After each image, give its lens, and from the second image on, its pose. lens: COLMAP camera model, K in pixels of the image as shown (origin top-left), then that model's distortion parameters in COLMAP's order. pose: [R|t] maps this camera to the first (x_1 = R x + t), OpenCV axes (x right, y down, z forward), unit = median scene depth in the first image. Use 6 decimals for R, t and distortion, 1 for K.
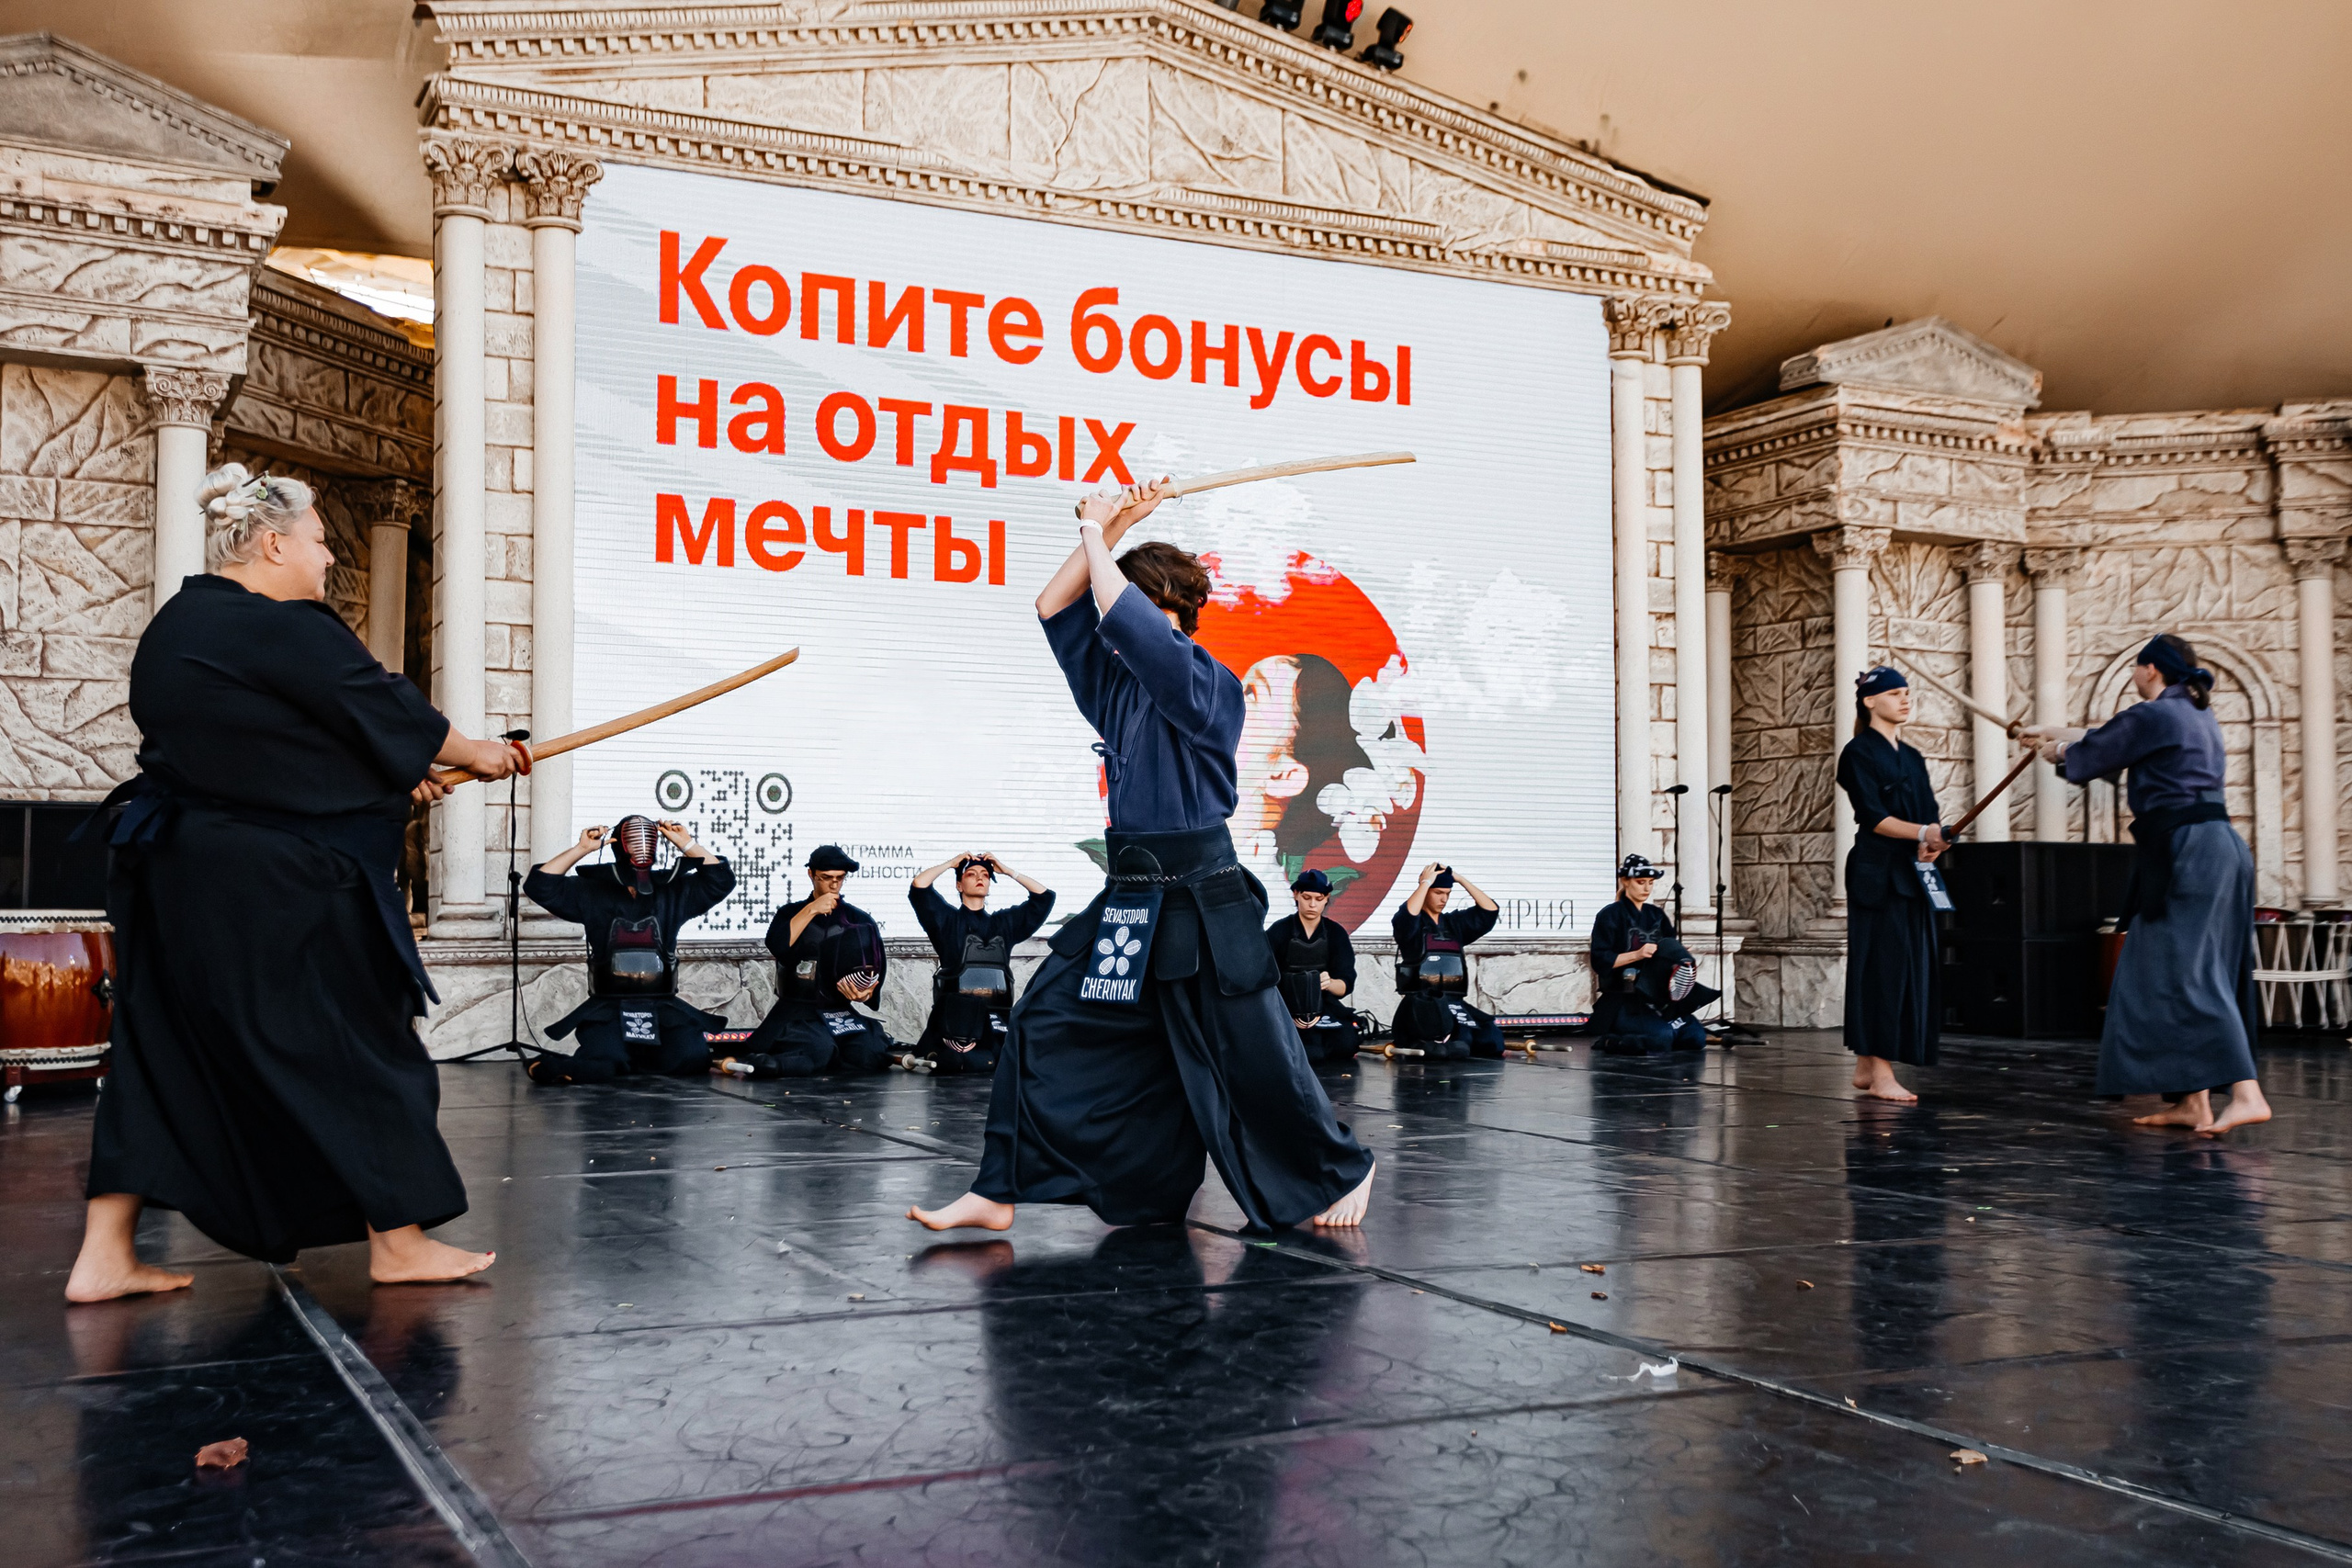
lens RADIAL K [[2510.8, 0, 1133.3], [0, 2510.8, 770.1], [0, 0, 1]] dist [0.082873, 0.000000]
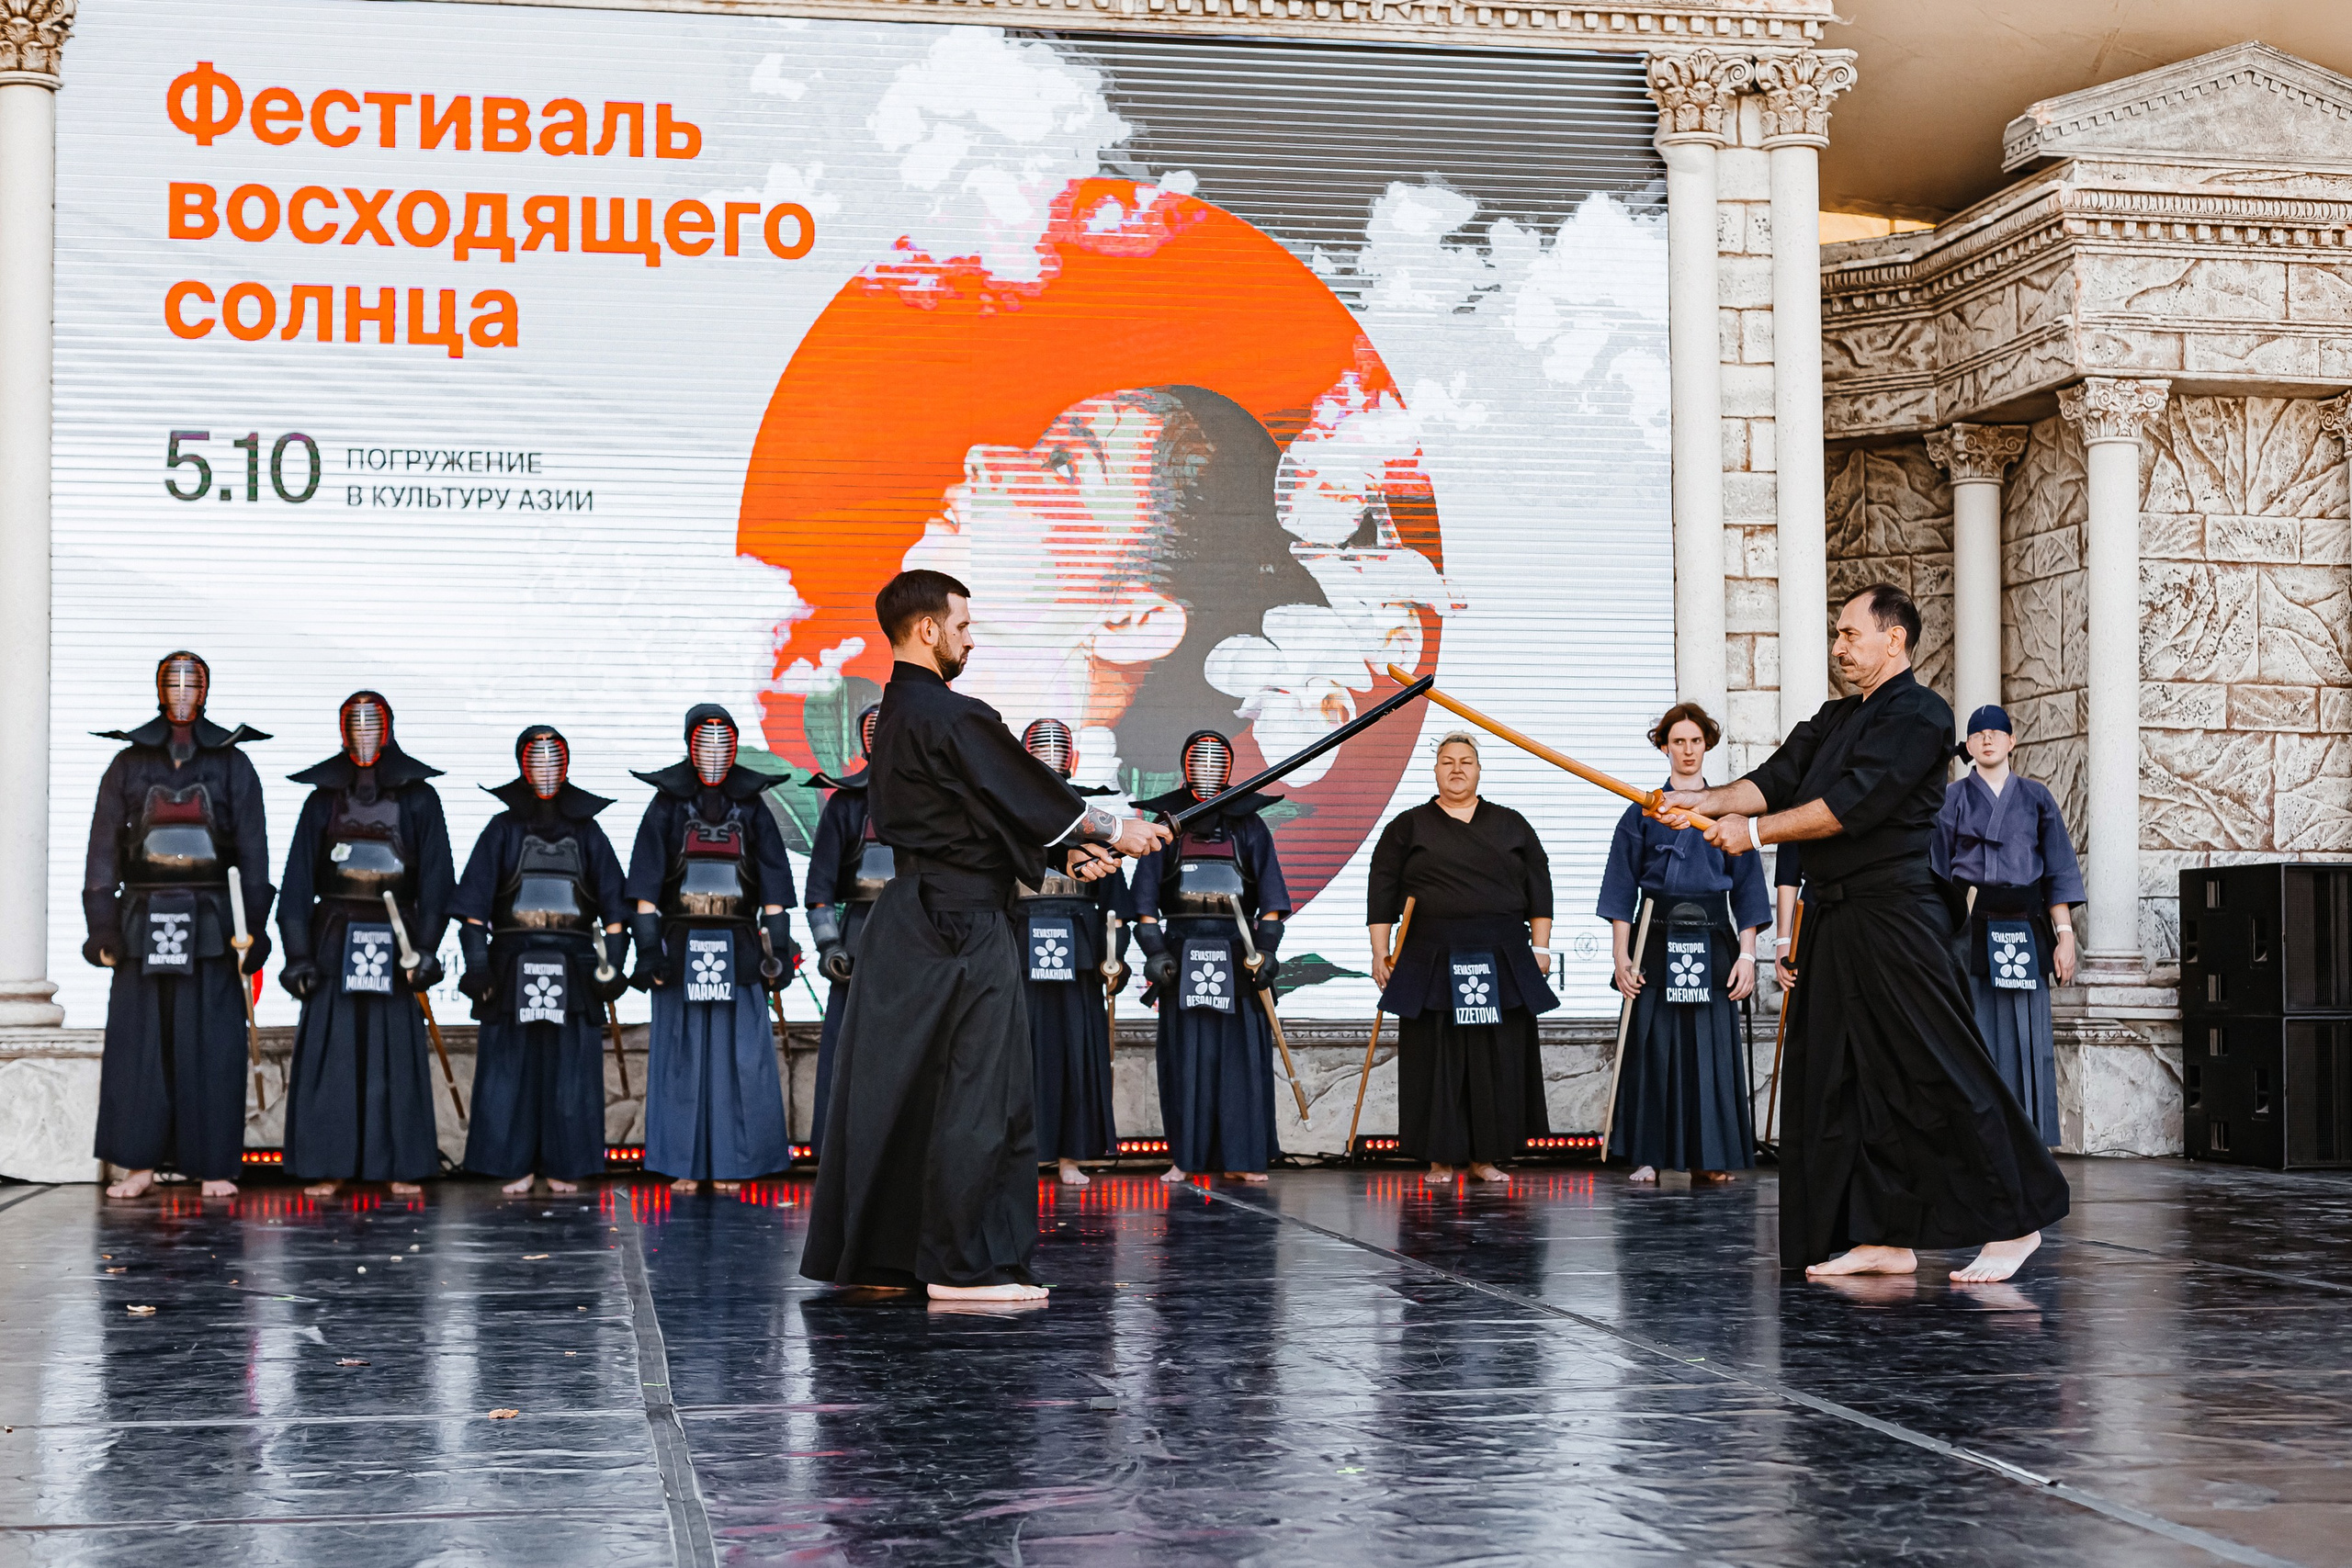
lens RADIAL K [[3833.4, 0, 1179.3], [0, 3833.4, 794.7], [0, 0, 1]] dist [0.005181, 0.000000]
pose [[0.960665, -0.020862, -0.276926, 0.326175], [0.022857, 0.999731, 0.003978, 0.000627], [0.276768, -0.010151, 0.960883, -0.005378]]
